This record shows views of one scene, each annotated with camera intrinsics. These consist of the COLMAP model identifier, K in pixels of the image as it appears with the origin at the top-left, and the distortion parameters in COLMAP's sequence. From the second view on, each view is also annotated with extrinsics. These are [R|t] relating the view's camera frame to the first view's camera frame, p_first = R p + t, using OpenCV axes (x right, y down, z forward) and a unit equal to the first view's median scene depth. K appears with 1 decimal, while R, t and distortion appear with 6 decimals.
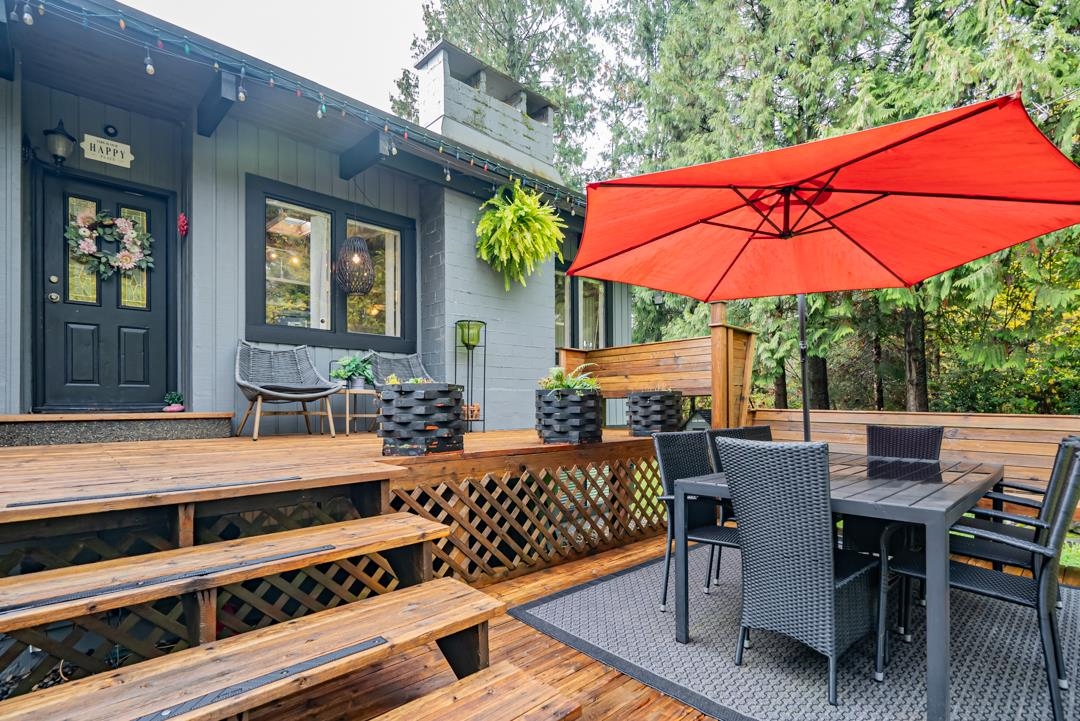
lens RADIAL K [[489.9, 0, 541.3], [0, 489.9, 396.8], [0, 0, 1]] dist [-0.001935, -0.000277]
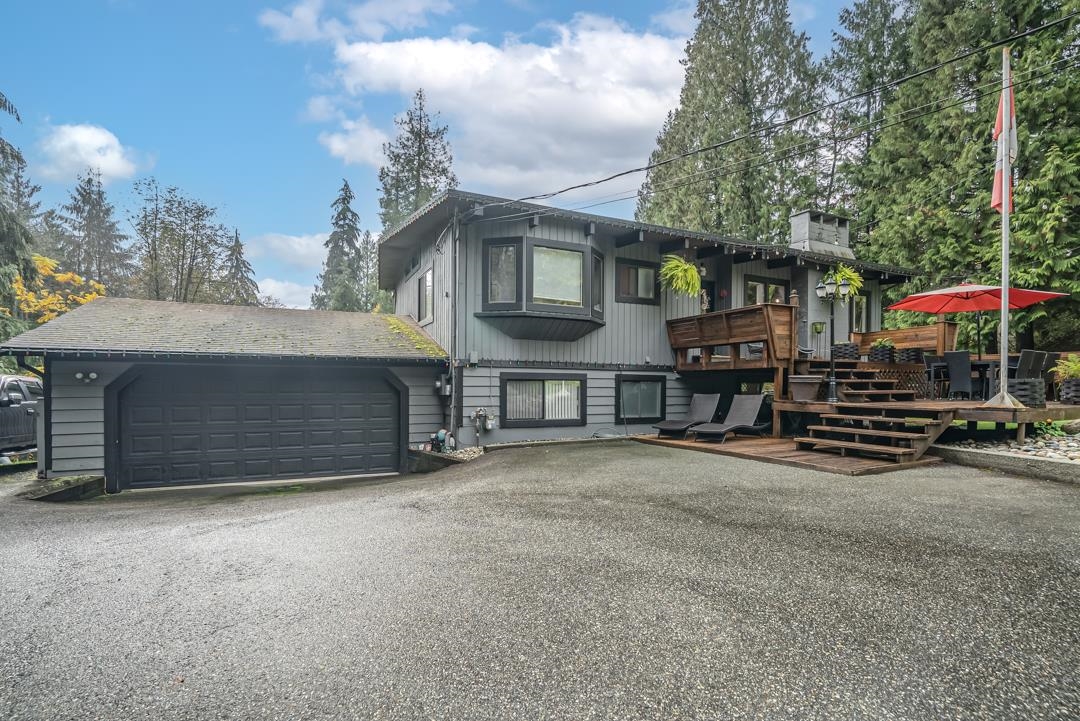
lens RADIAL K [[489.9, 0, 541.3], [0, 489.9, 396.8], [0, 0, 1]] dist [-0.001935, -0.000277]
pose [[0.951687, 0.010893, -0.306878, -0.673987], [-0.001263, 0.999501, 0.031559, 0.135238], [0.307068, -0.029647, 0.951226, -1.682713]]
